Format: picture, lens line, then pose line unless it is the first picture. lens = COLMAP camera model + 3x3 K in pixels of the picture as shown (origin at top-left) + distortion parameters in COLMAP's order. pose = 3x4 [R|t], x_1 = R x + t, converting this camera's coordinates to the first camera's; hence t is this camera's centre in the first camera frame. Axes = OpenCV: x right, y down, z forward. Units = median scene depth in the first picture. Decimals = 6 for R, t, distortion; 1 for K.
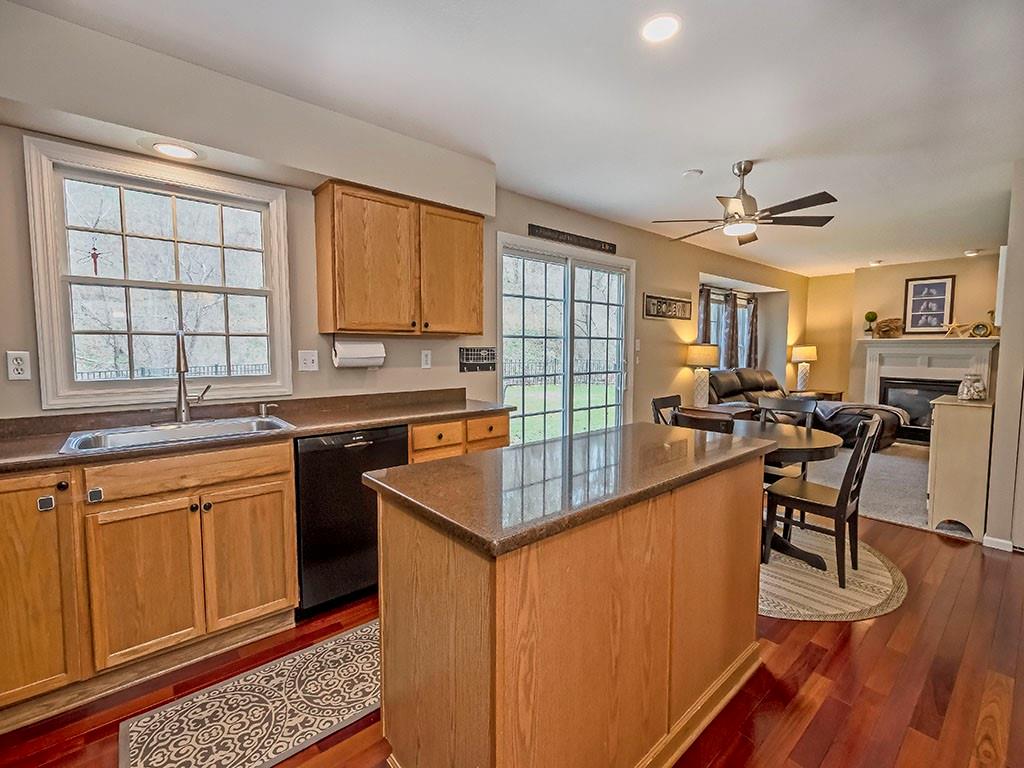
lens RADIAL K [[446.3, 0, 516.2], [0, 446.3, 380.5], [0, 0, 1]] dist [0.002384, 0.000097]
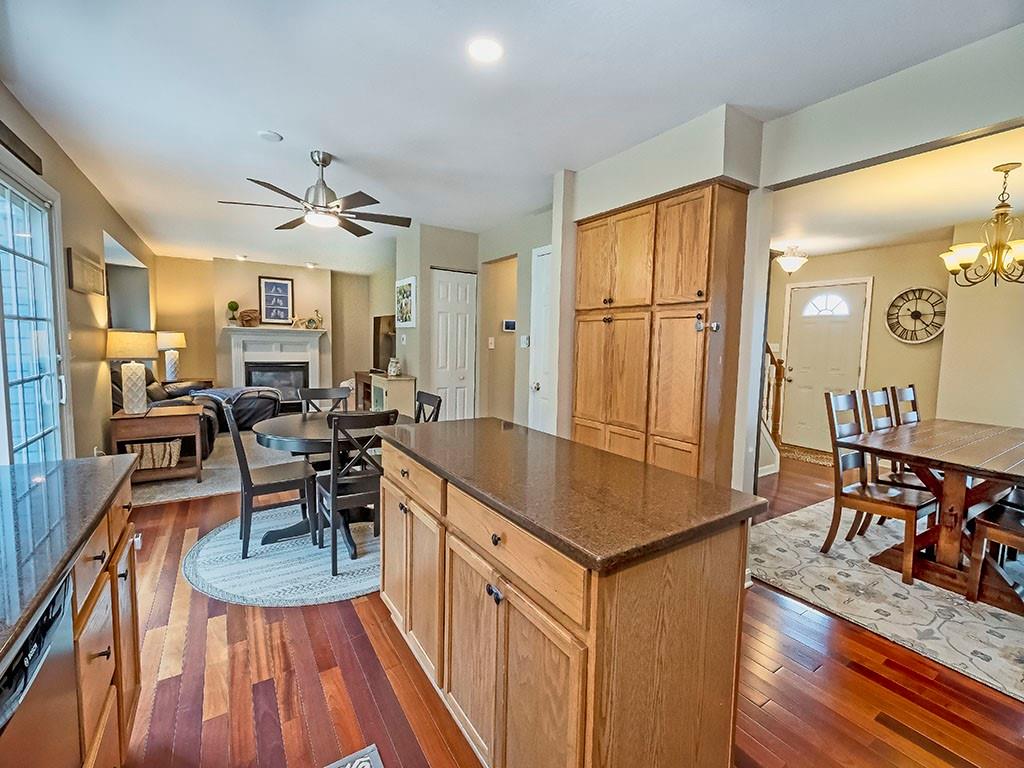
lens RADIAL K [[446.3, 0, 512.3], [0, 446.3, 379.8], [0, 0, 1]] dist [0.002384, 0.000097]
pose [[0.125734, -0.087168, 0.988227, -0.299149], [0.048572, 0.995479, 0.081628, -0.033560], [-0.990874, 0.037737, 0.129400, 0.316468]]
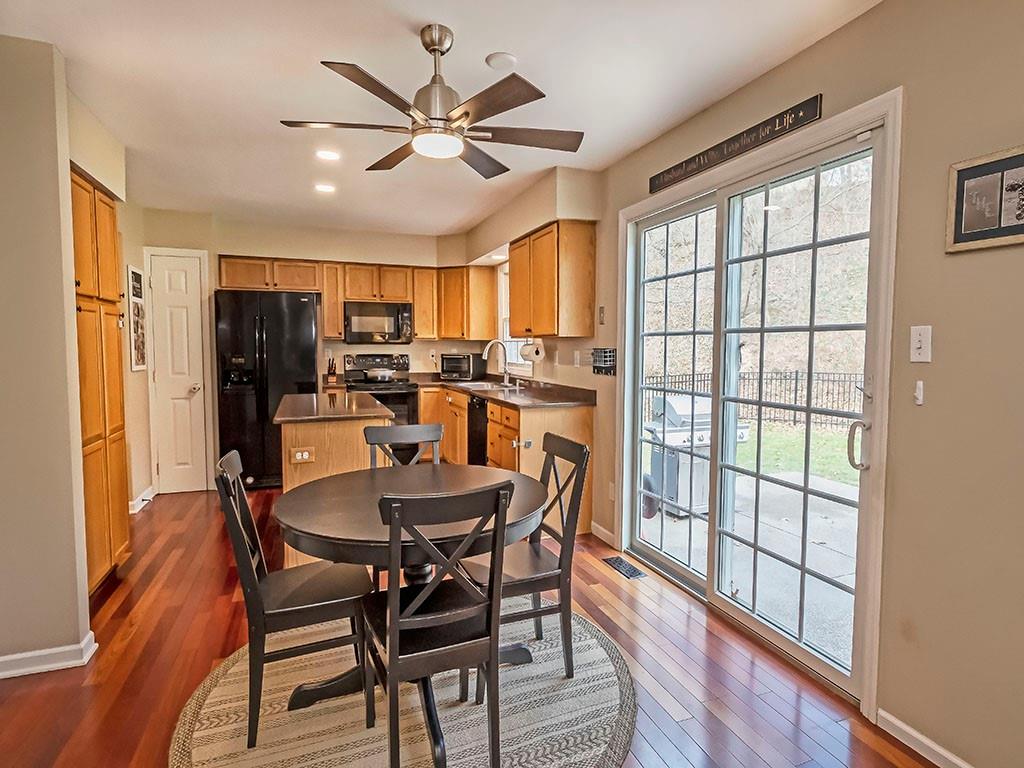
lens RADIAL K [[527.9, 0, 516.3], [0, 527.9, 378.0], [0, 0, 1]] dist [0.002191, 0.000116]
pose [[-0.328412, 0.055072, -0.942928, 0.758231], [-0.071233, 0.994012, 0.082865, -0.069258], [0.941845, 0.094381, -0.322522, 0.901191]]
